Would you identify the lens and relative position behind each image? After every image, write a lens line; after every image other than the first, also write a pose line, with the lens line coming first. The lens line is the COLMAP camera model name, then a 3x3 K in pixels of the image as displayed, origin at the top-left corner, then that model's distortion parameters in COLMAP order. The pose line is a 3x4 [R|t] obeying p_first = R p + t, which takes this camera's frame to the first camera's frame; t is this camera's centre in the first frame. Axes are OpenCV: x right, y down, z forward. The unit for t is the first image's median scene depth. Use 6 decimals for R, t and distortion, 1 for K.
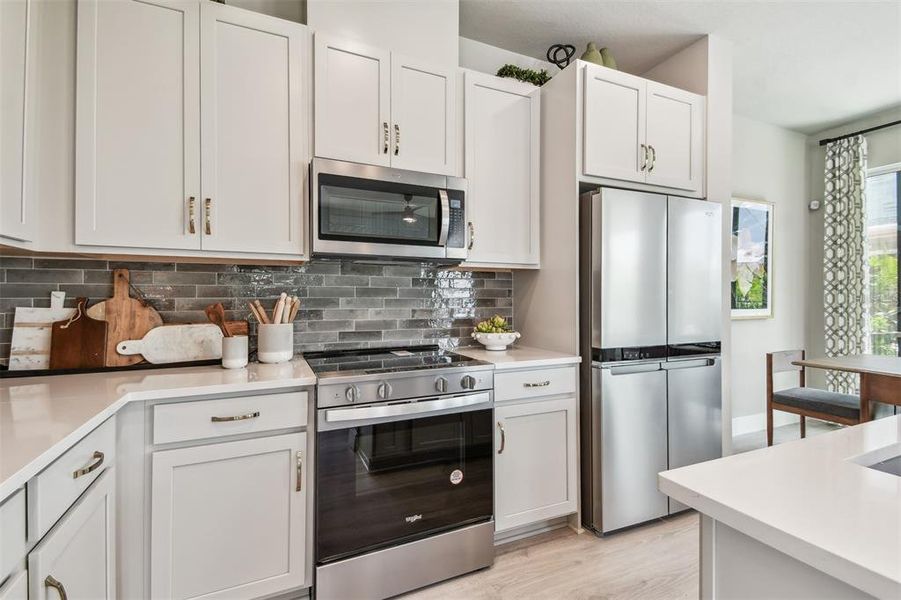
lens RADIAL K [[407.4, 0, 446.1], [0, 407.4, 294.6], [0, 0, 1]] dist [0.003899, -0.000010]
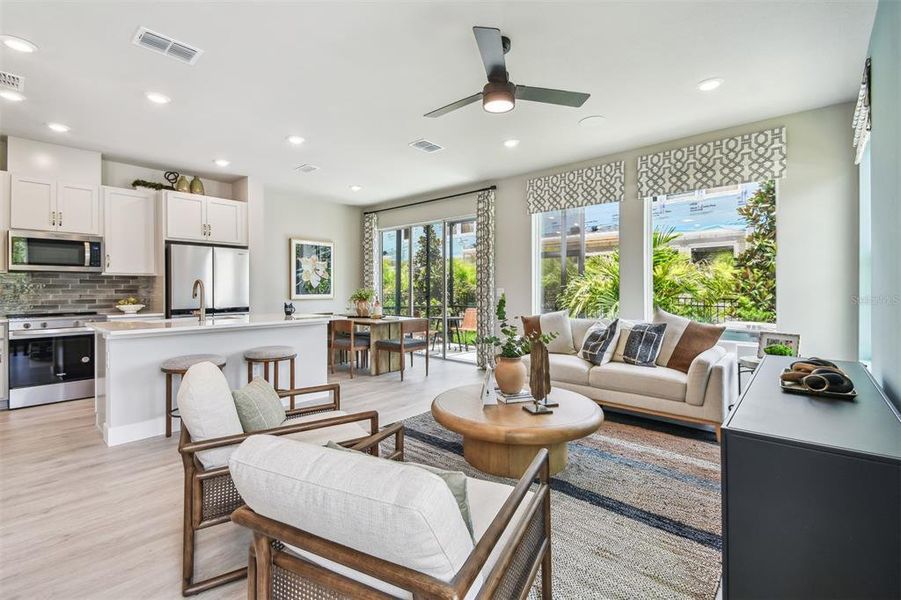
lens RADIAL K [[381.7, 0, 448.3], [0, 381.7, 288.9], [0, 0, 1]] dist [-0.000178, -0.010352]
pose [[0.886075, -0.002896, 0.463533, 0.807232], [0.000398, 0.999985, 0.005487, -0.002879], [-0.463541, -0.004677, 0.886063, -1.833218]]
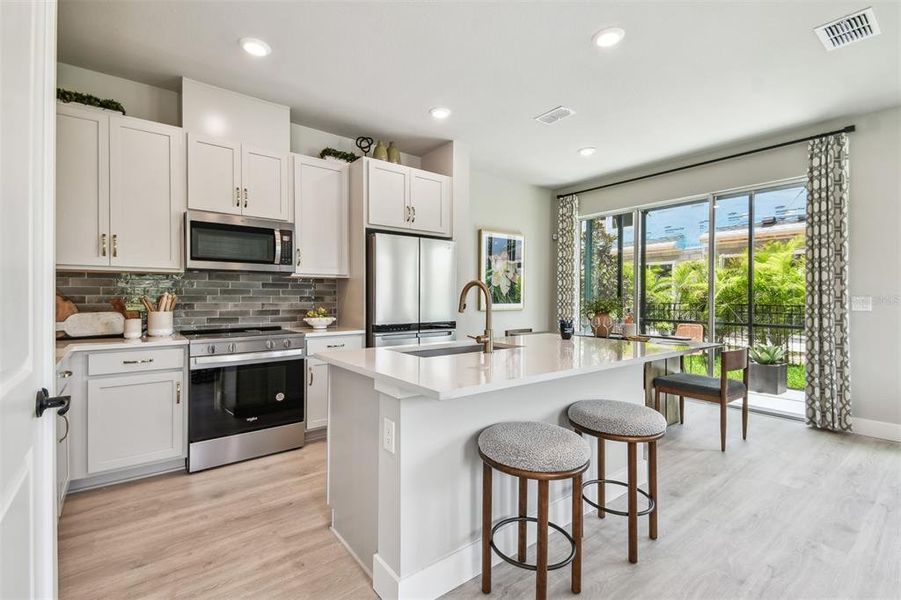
lens RADIAL K [[398.0, 0, 450.6], [0, 398.0, 297.8], [0, 0, 1]] dist [0.001795, -0.000637]
pose [[0.965226, -0.000001, 0.261418, 0.248932], [-0.002572, 0.999952, 0.009498, 0.000005], [-0.261405, -0.009841, 0.965179, -0.738904]]
